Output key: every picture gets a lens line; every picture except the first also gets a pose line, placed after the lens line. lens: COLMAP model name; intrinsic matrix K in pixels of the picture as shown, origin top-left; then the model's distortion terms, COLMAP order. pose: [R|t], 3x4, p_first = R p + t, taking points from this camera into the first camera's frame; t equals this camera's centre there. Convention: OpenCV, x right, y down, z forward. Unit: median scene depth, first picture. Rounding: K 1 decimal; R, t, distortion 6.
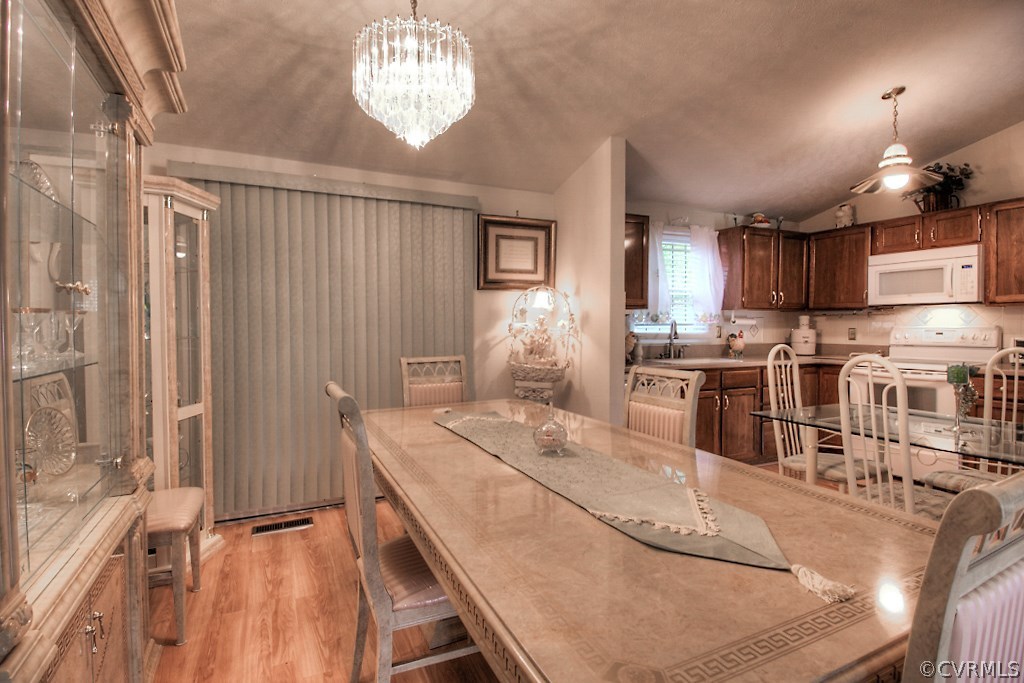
lens RADIAL K [[505.1, 0, 504.9], [0, 505.1, 335.6], [0, 0, 1]] dist [0.049376, -0.041512]
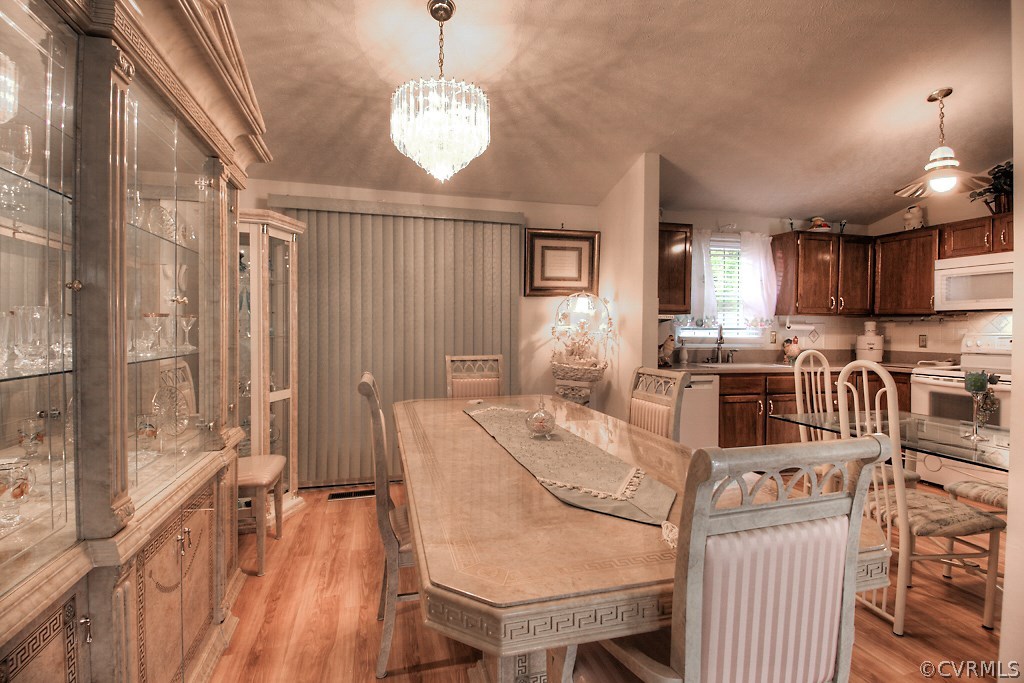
lens RADIAL K [[493.6, 0, 506.7], [0, 493.6, 335.5], [0, 0, 1]] dist [0.057805, -0.048428]
pose [[0.984017, 0.011357, -0.177713, 0.123446], [-0.012423, 0.999911, -0.004884, 0.001065], [0.177642, 0.007014, 0.984070, -0.085397]]
